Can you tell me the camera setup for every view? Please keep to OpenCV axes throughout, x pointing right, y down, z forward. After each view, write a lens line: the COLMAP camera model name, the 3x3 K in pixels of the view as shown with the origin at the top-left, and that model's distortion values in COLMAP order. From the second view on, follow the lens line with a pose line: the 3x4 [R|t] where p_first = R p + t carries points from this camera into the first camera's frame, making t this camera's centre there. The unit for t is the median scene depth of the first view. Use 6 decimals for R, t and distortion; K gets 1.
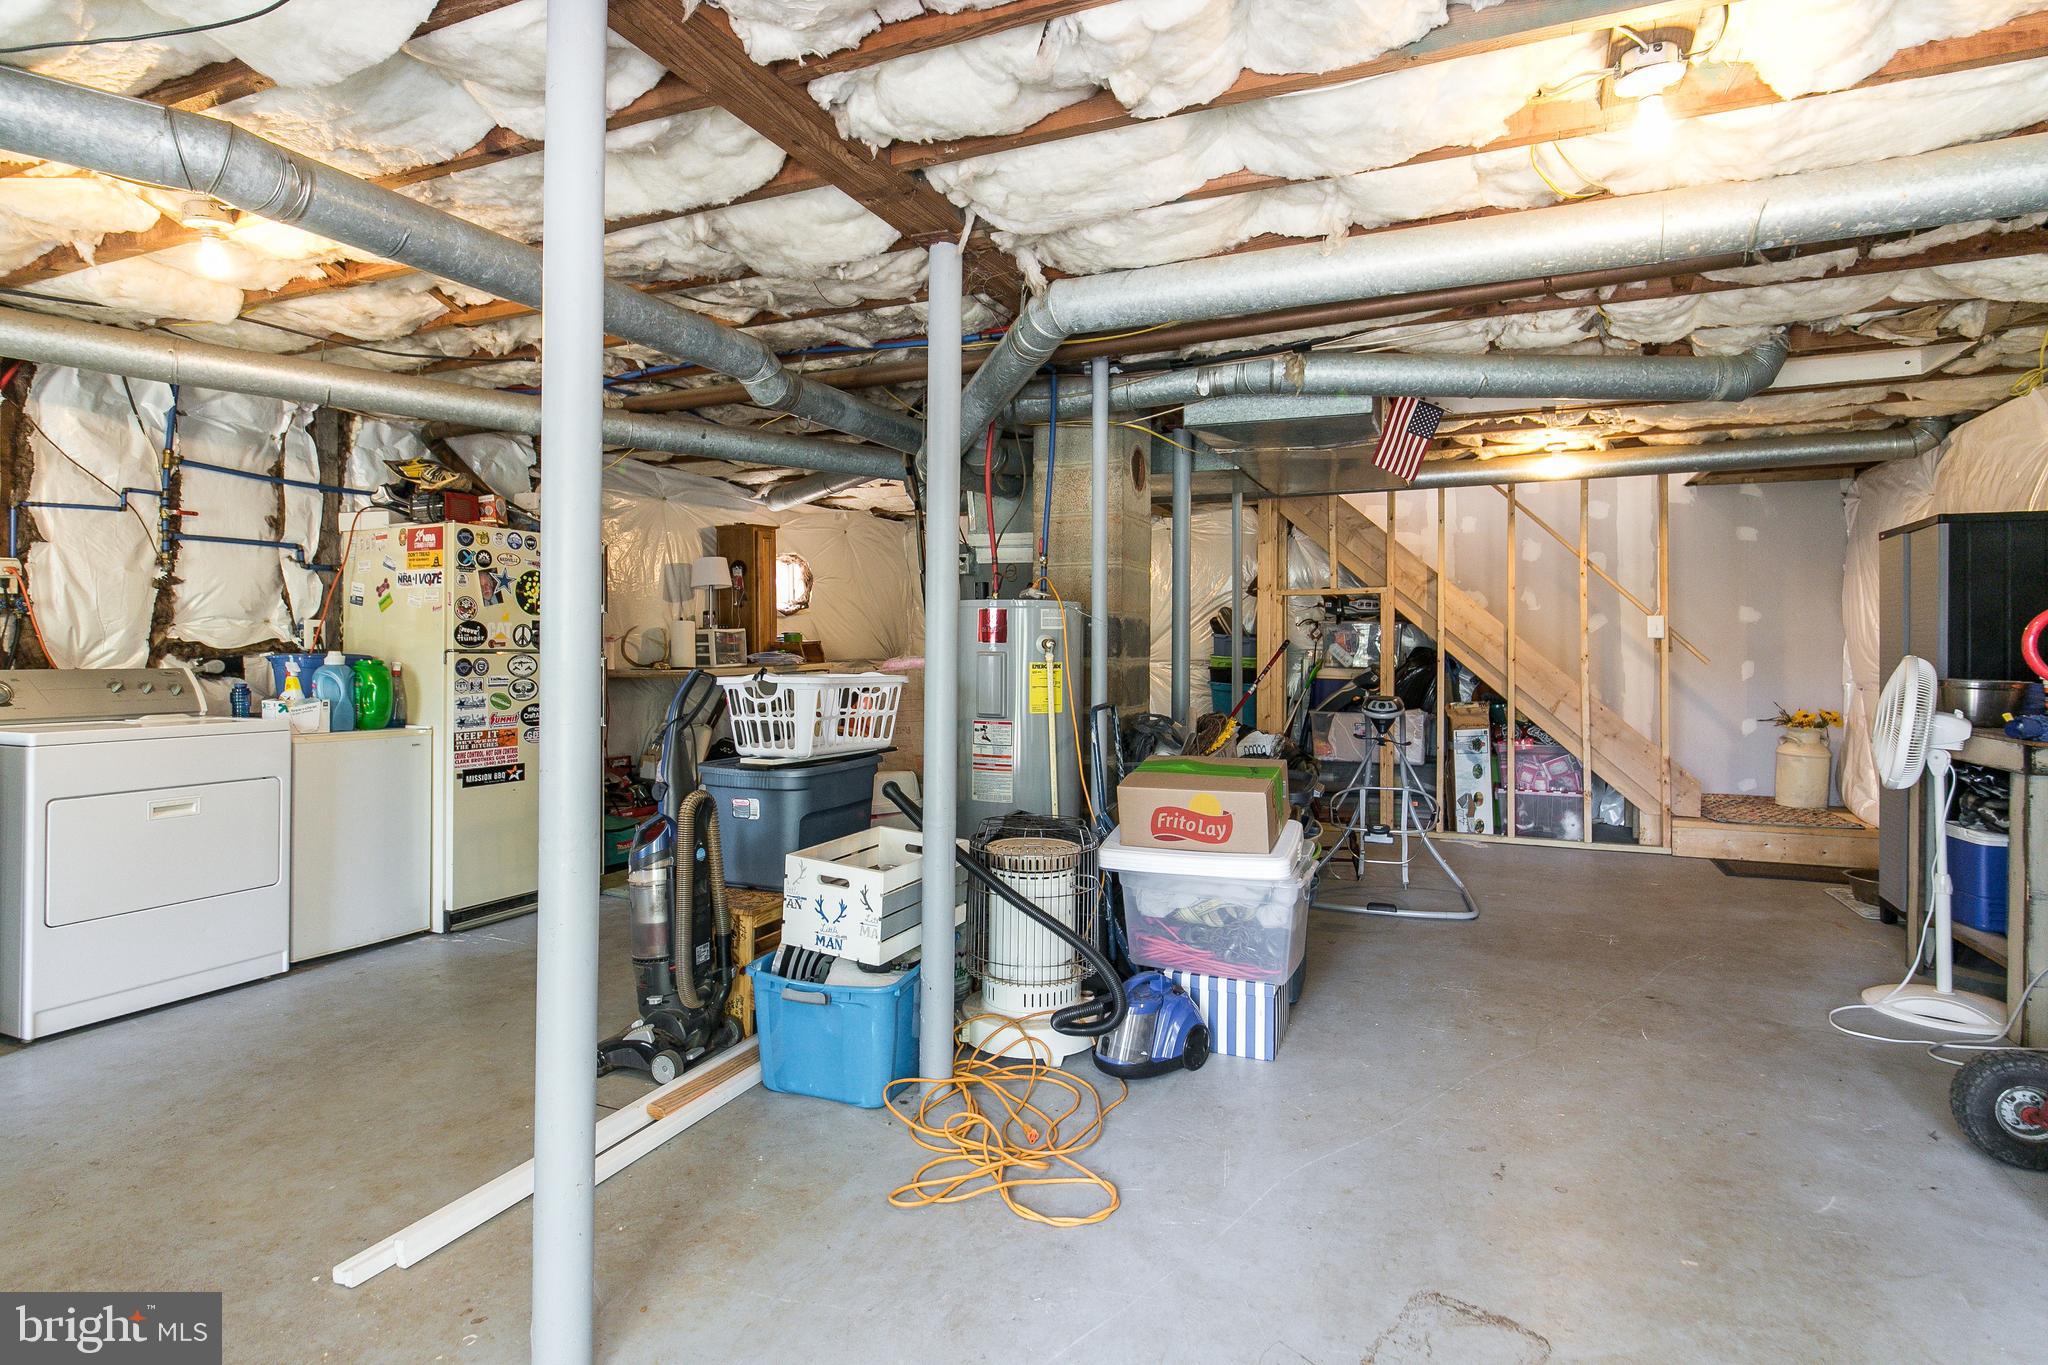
lens RADIAL K [[1035.8, 0, 1017.1], [0, 1035.8, 641.4], [0, 0, 1]] dist [-0.001130, -0.003050]
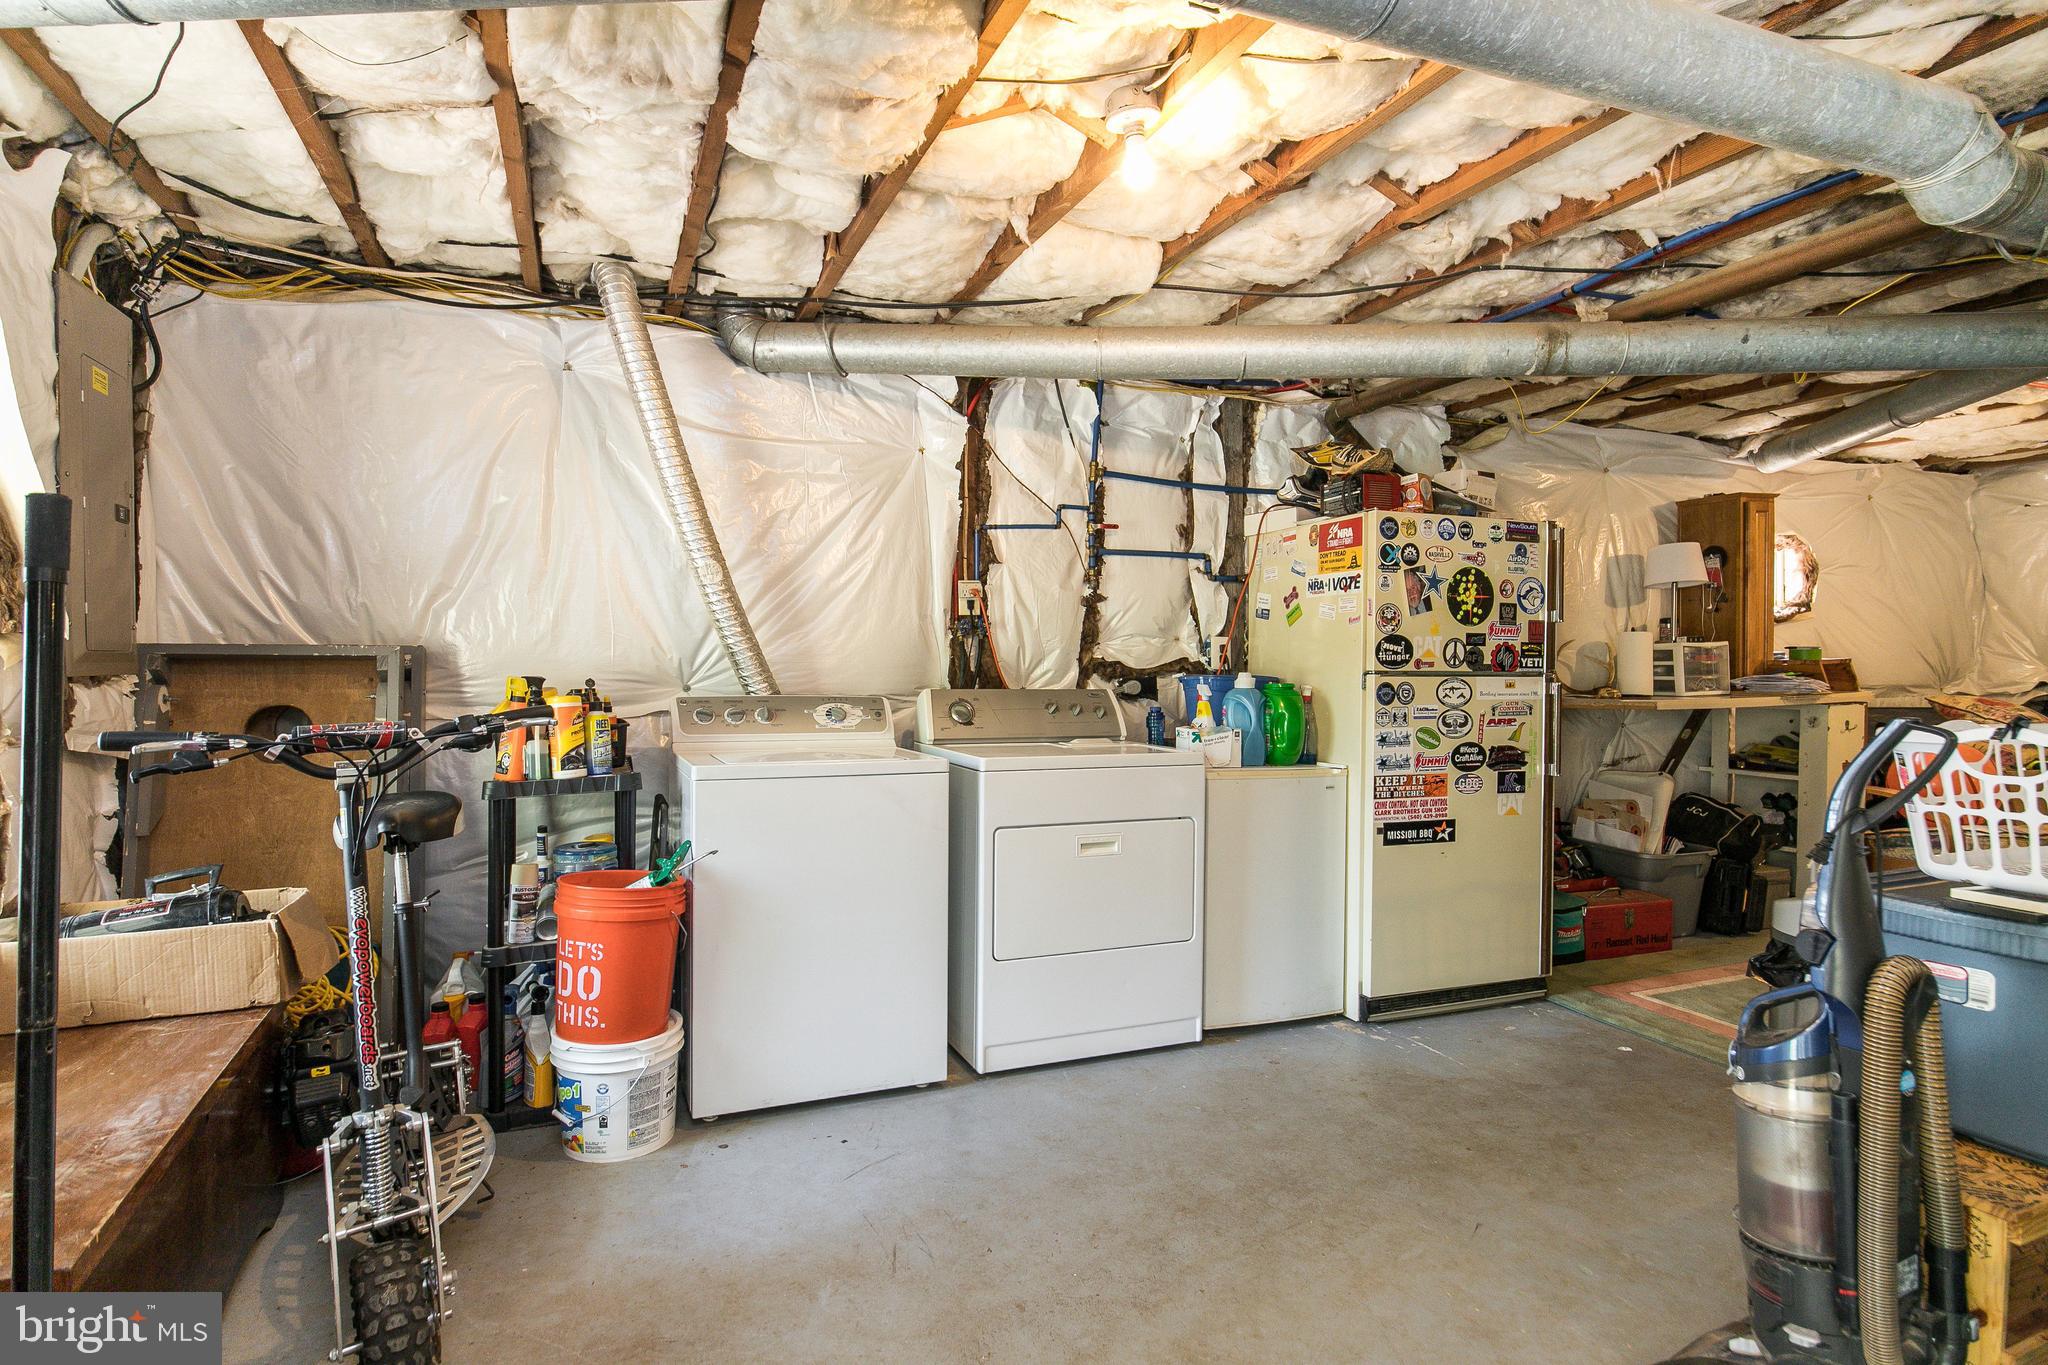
lens RADIAL K [[1035.8, 0, 1019.3], [0, 1035.8, 671.9], [0, 0, 1]] dist [-0.001130, -0.003050]
pose [[0.723861, 0.007825, -0.689902, -0.197707], [0.001642, 0.999913, 0.013064, -0.002522], [0.689944, -0.010589, 0.723785, 0.243025]]
